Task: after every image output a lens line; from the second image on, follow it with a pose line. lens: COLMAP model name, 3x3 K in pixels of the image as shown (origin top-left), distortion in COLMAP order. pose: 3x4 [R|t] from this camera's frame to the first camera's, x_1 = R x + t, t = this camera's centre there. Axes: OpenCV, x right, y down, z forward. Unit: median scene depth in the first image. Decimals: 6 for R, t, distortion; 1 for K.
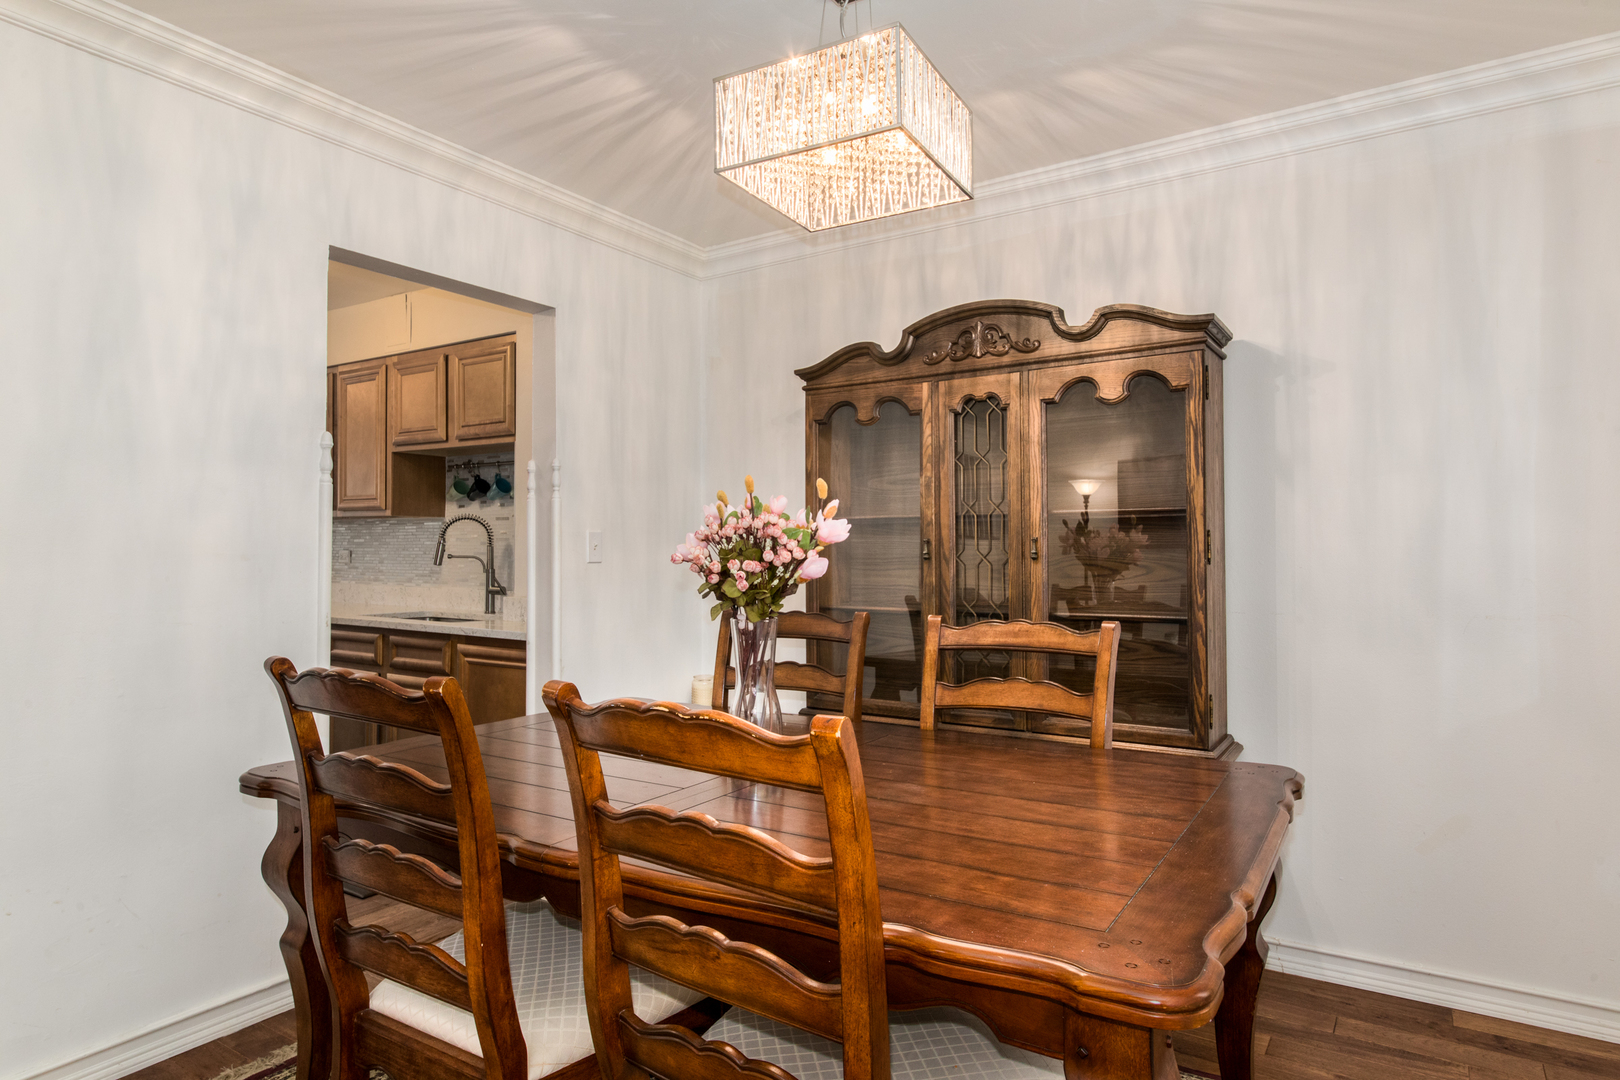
lens RADIAL K [[963.0, 0, 810.0], [0, 963.0, 540.0], [0, 0, 1]] dist [0.003267, -0.000321]
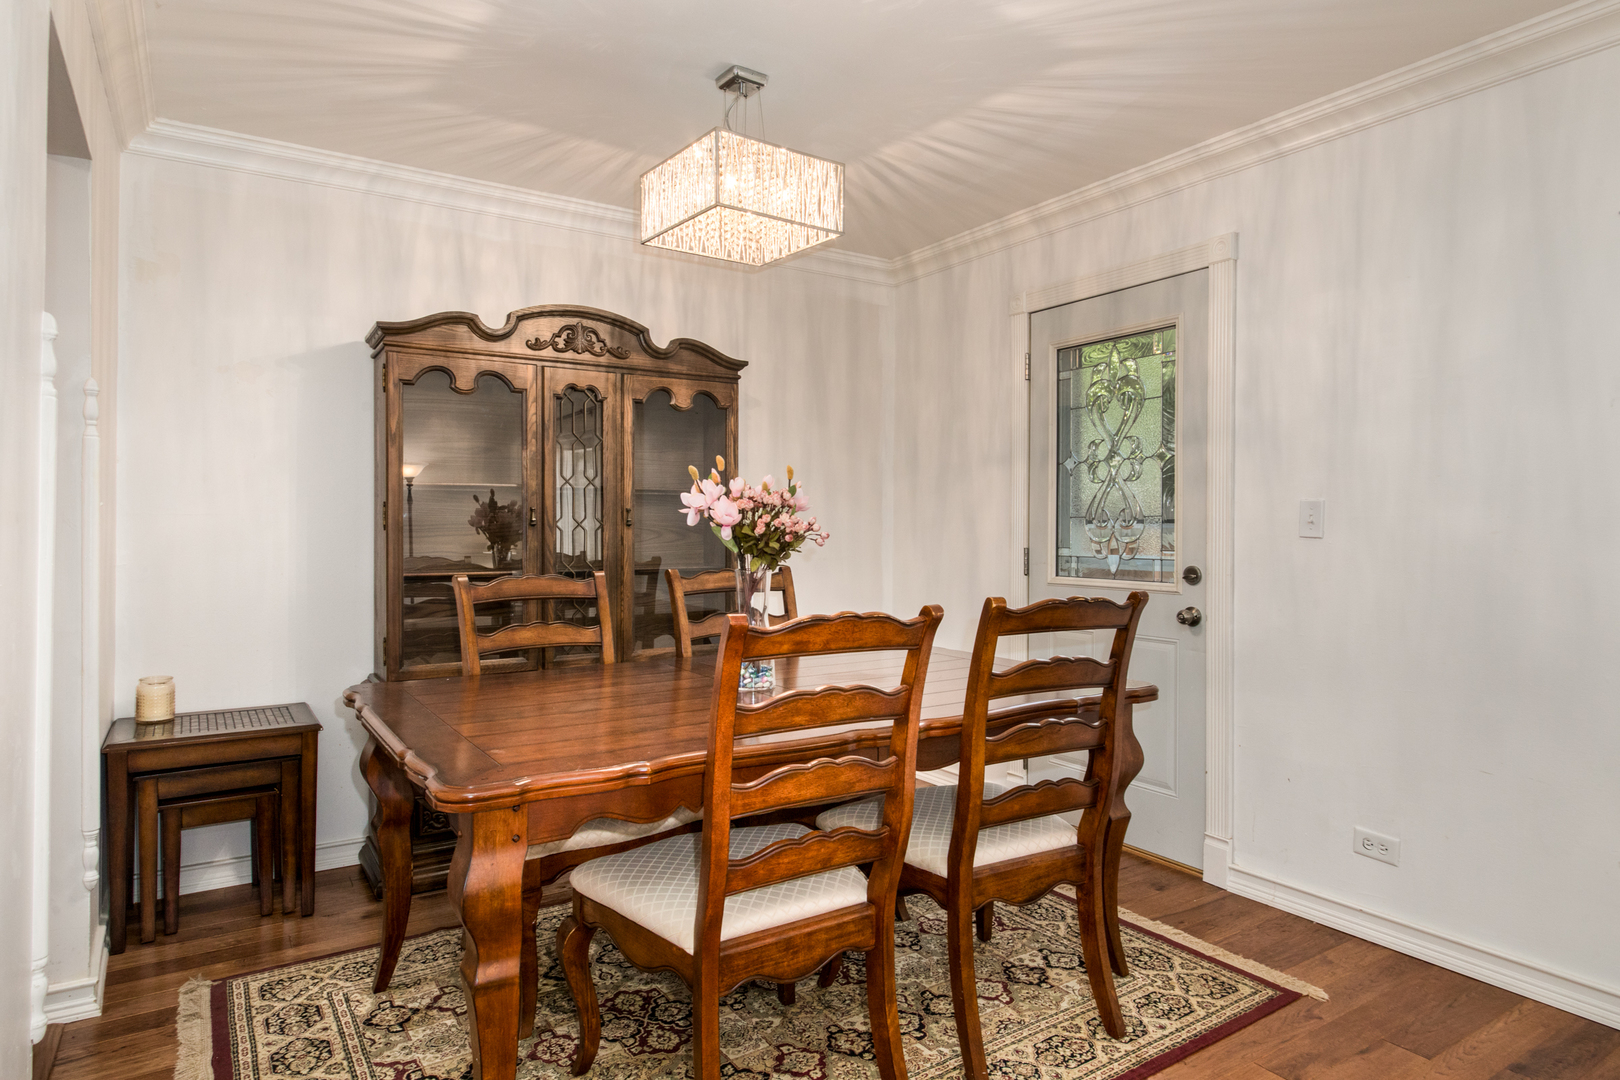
lens RADIAL K [[931.6, 0, 810.0], [0, 931.6, 540.0], [0, 0, 1]] dist [0.000092, -0.000002]
pose [[0.405287, -0.000023, 0.914189, -0.753791], [-0.017702, 0.999812, 0.007873, 0.023259], [-0.914018, -0.019374, 0.405211, 0.287665]]
